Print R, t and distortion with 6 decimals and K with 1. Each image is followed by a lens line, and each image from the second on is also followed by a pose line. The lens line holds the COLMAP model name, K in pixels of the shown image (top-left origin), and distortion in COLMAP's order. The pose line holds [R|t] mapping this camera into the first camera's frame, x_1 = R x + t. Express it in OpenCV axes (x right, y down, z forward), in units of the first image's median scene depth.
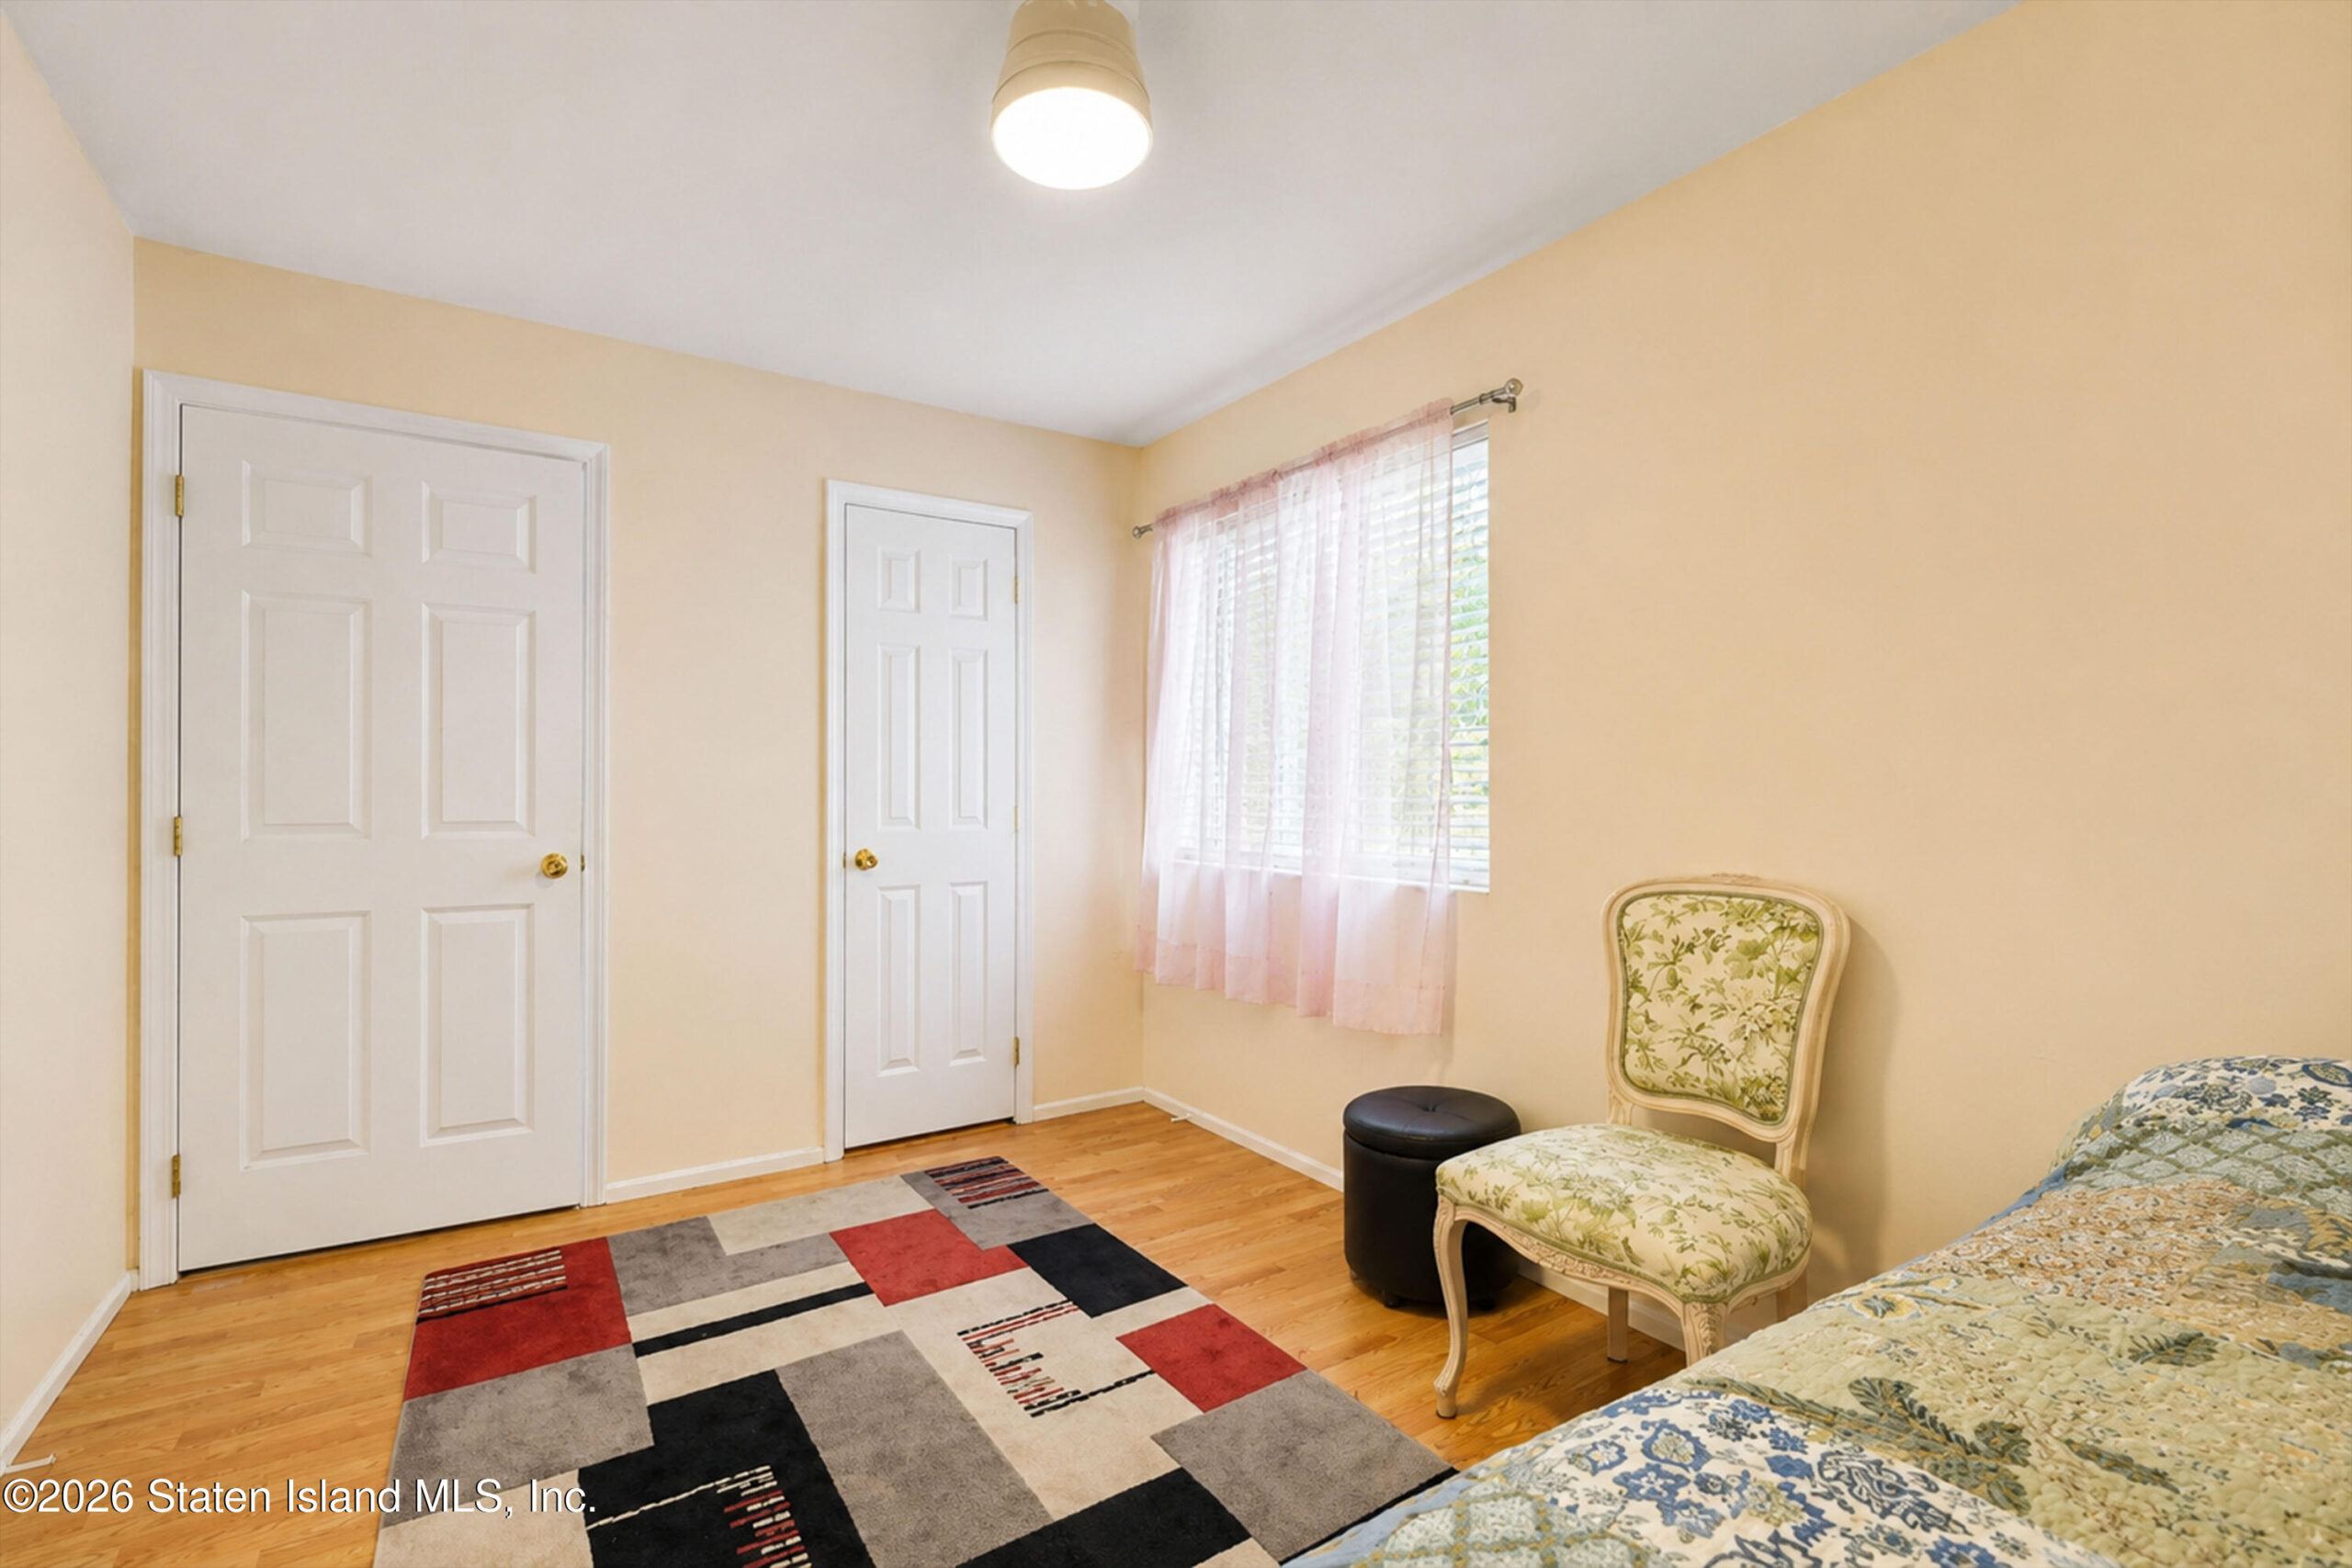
lens RADIAL K [[1065.1, 0, 1191.7], [0, 1065.1, 794.2], [0, 0, 1]] dist [-0.026813, 0.004129]
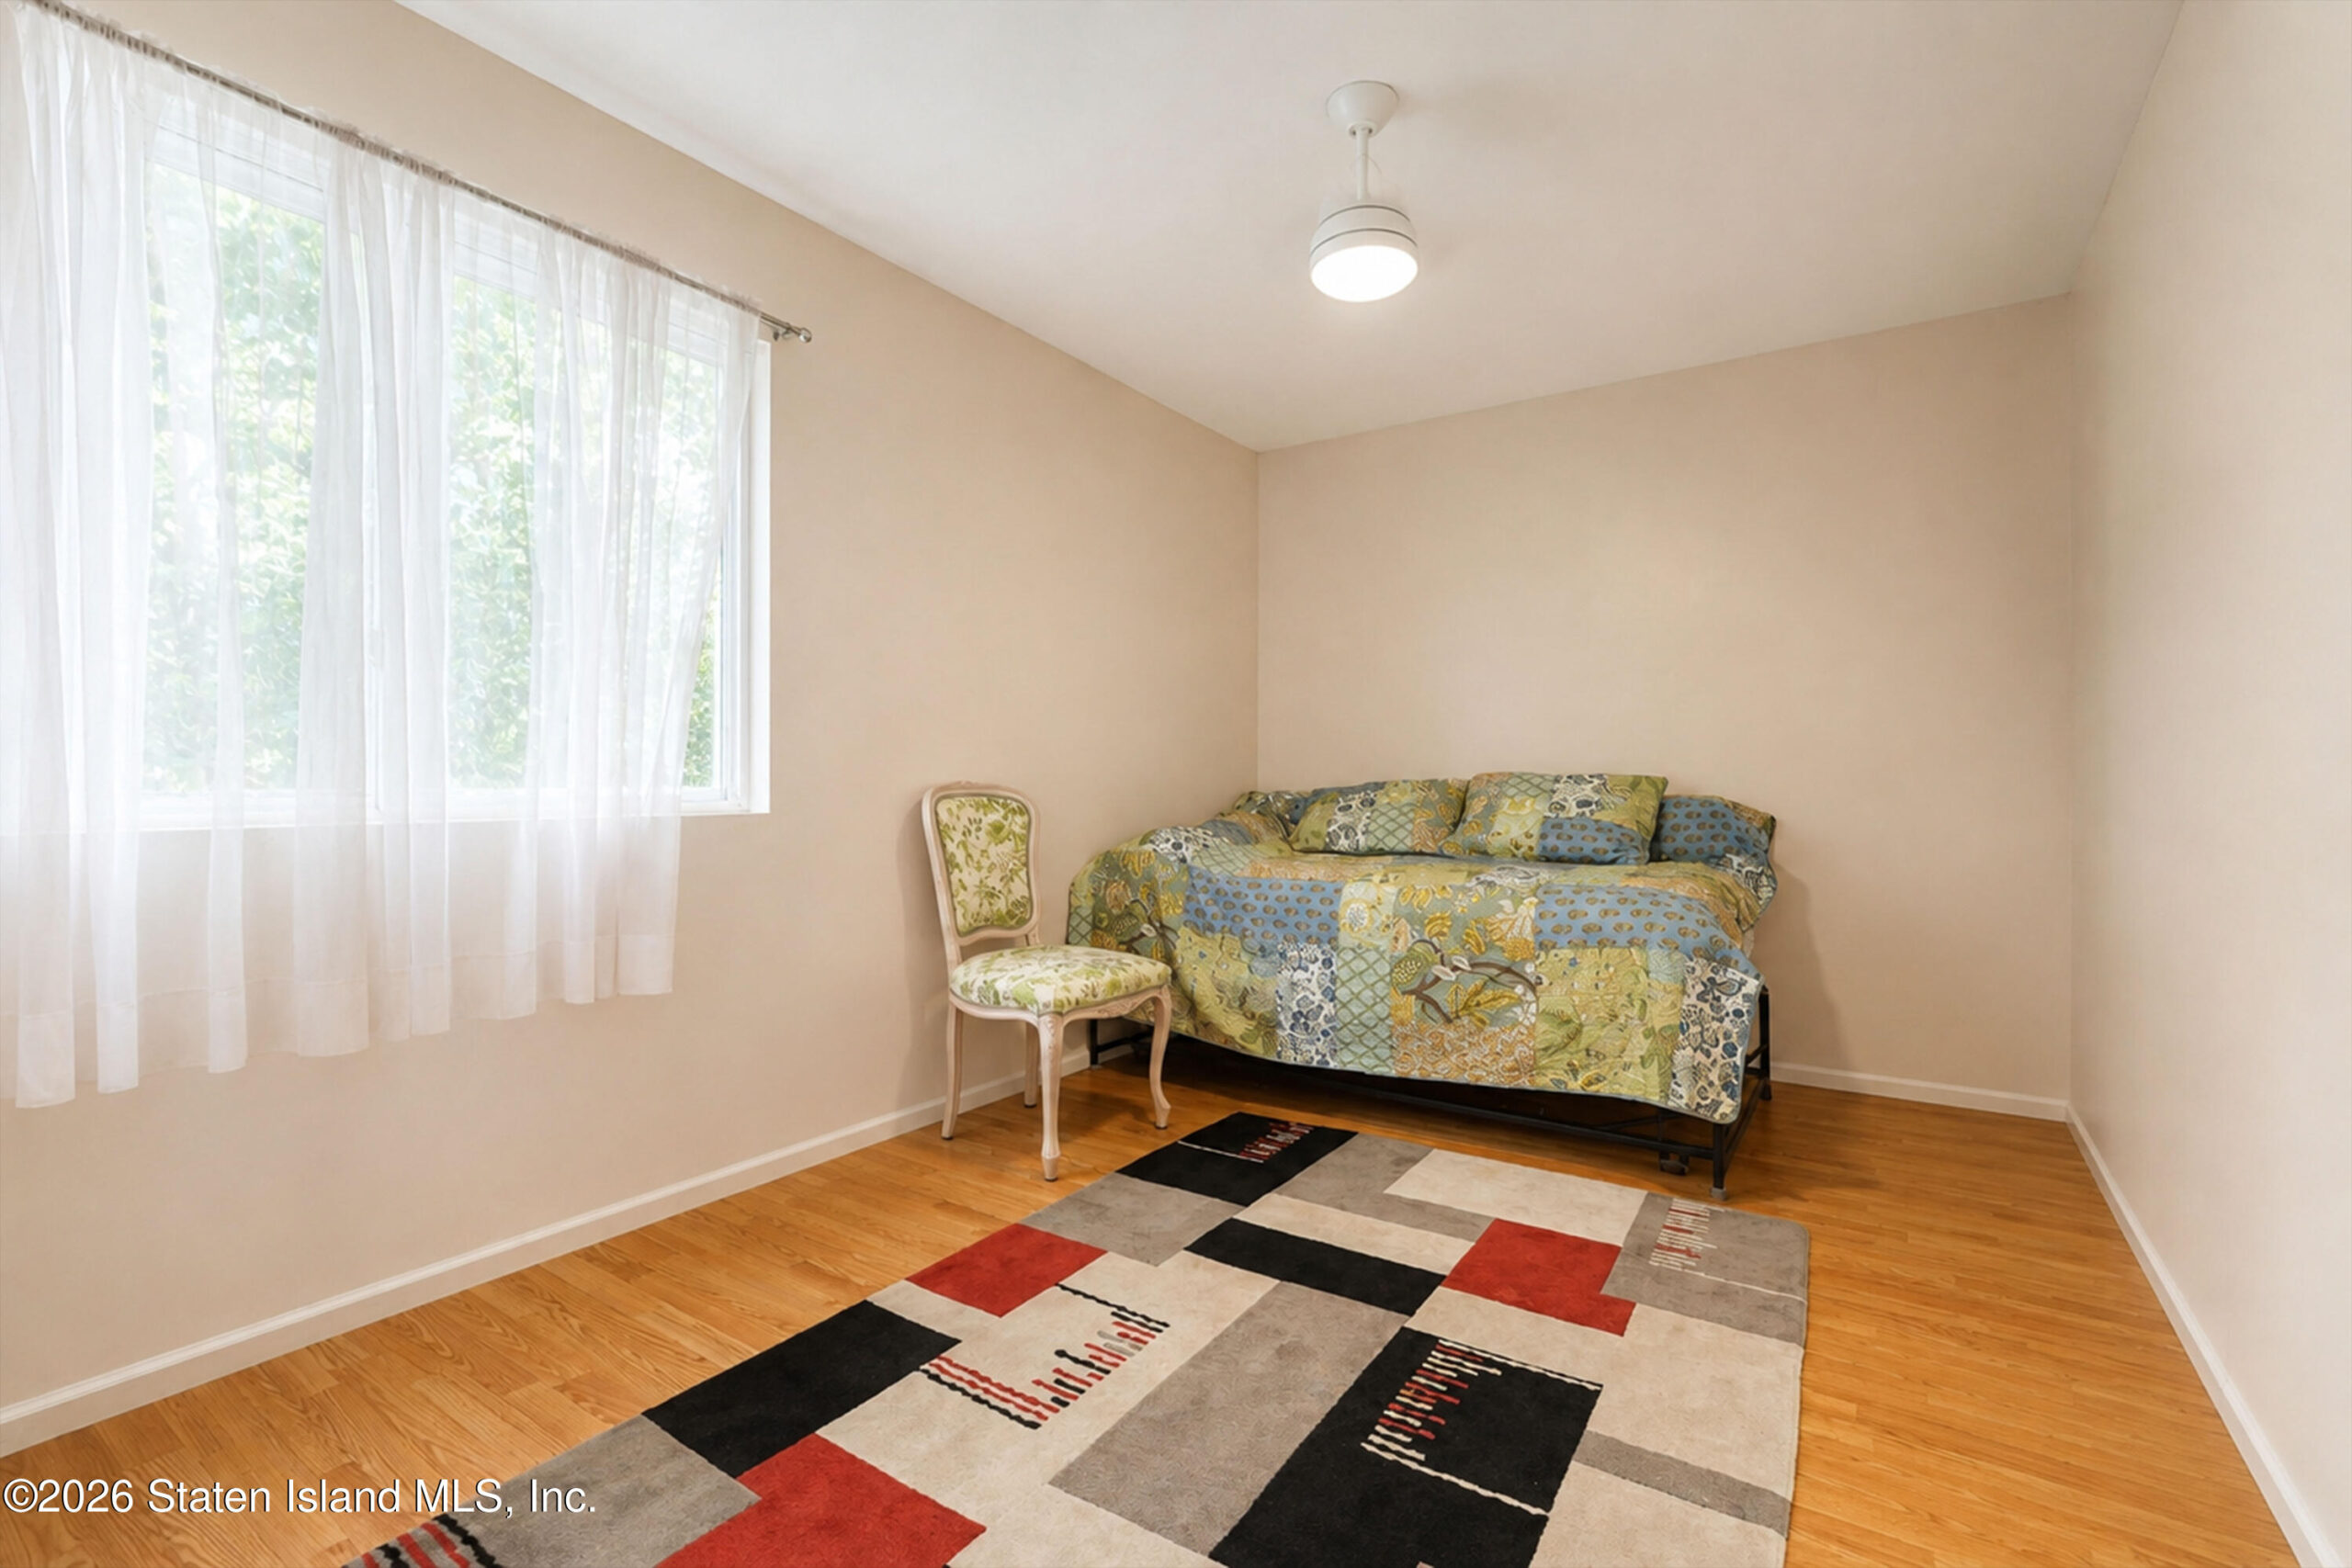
lens RADIAL K [[1065.1, 0, 1182.1], [0, 1065.1, 786.4], [0, 0, 1]] dist [-0.026813, 0.004129]
pose [[-0.399301, -0.009846, 0.916767, -1.038884], [-0.011078, 0.999921, 0.005915, 0.072060], [-0.916753, -0.007794, -0.399378, 1.352912]]
